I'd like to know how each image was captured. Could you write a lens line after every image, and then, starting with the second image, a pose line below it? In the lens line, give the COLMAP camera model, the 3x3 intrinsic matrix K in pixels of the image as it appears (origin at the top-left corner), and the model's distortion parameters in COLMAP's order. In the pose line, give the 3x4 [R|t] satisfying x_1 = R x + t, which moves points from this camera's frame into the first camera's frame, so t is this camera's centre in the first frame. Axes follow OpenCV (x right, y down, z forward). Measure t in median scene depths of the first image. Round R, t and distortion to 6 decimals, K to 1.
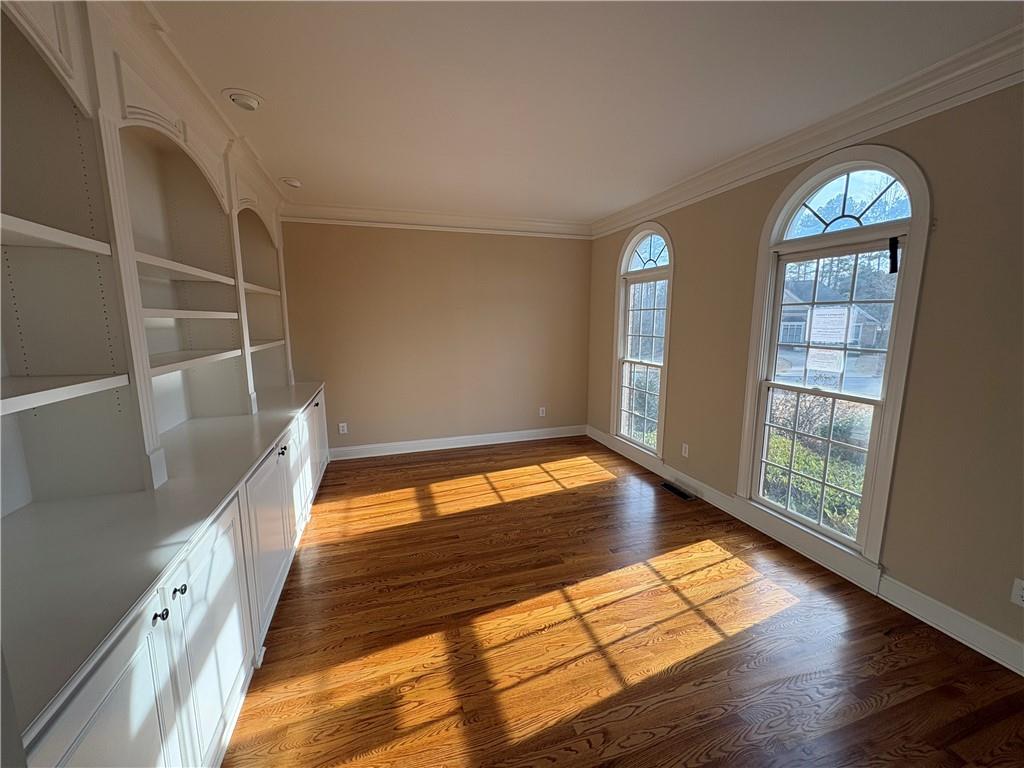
lens RADIAL K [[410.8, 0, 517.6], [0, 410.8, 380.1], [0, 0, 1]] dist [-0.000129, -0.000002]
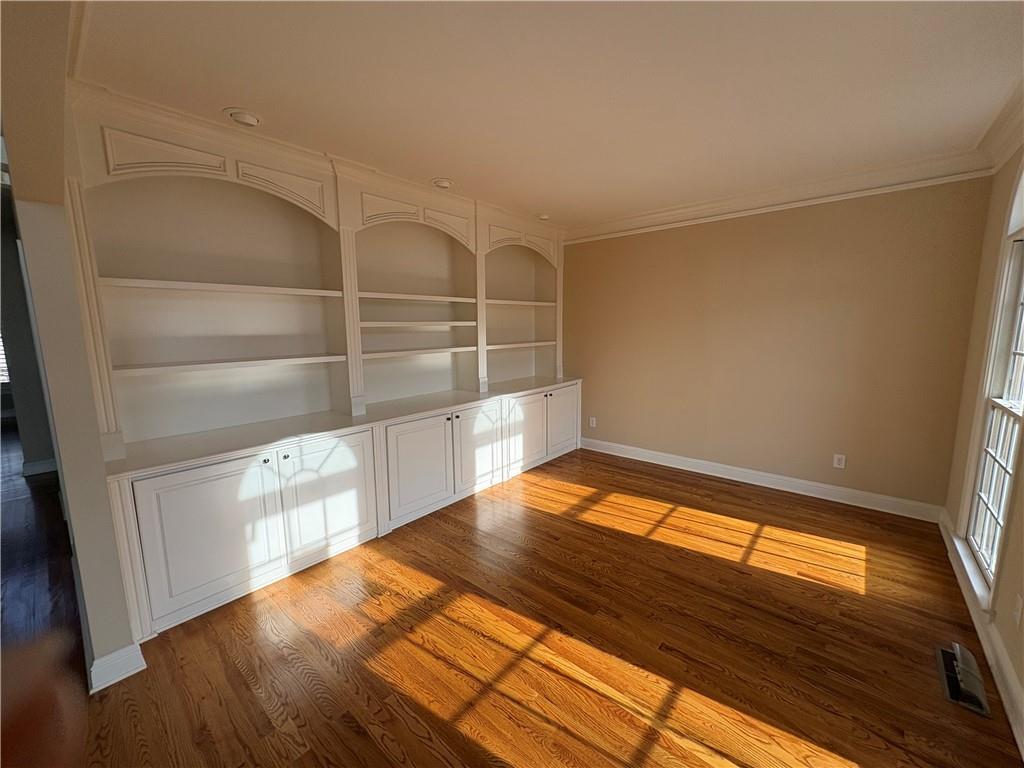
lens RADIAL K [[411.0, 0, 508.9], [0, 411.0, 381.2], [0, 0, 1]] dist [0.001089, 0.000081]
pose [[0.510426, 0.113998, -0.852332, 0.503558], [-0.115394, 0.991289, 0.063478, -0.047392], [0.852144, 0.065953, 0.519135, 0.278610]]
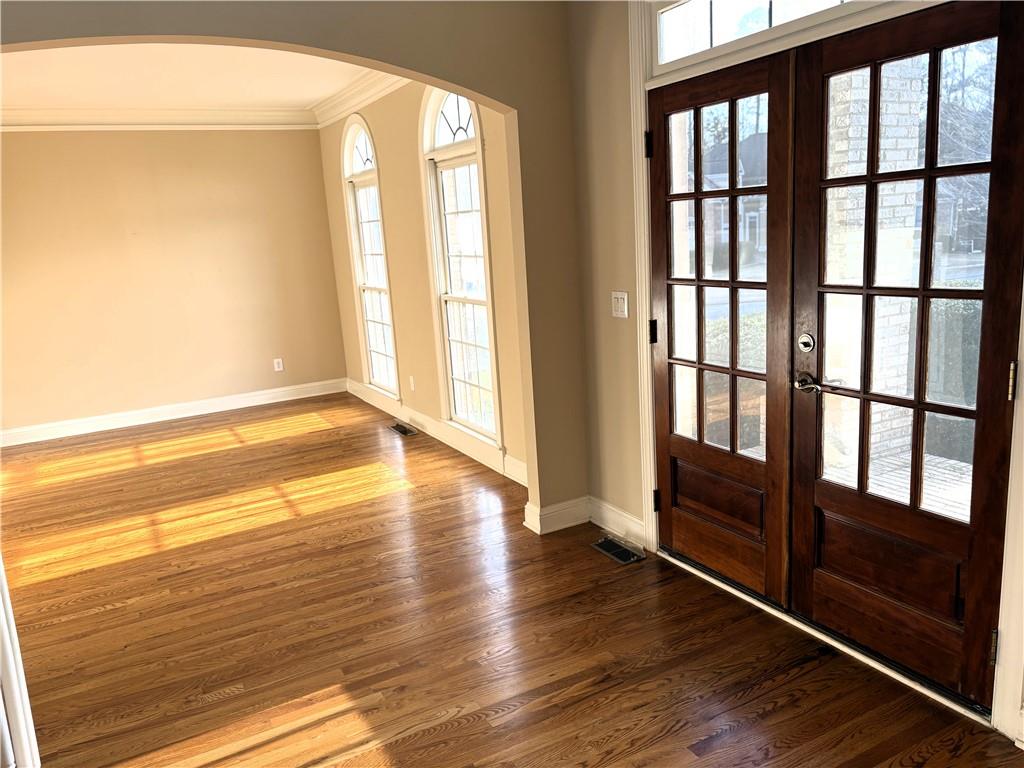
lens RADIAL K [[779.9, 0, 514.5], [0, 779.9, 389.1], [0, 0, 1]] dist [0.043890, -0.051212]
pose [[0.983153, -0.099914, 0.153058, 0.385906], [0.090931, 0.993758, 0.064620, 0.100533], [-0.158559, -0.049614, 0.986102, -0.704543]]
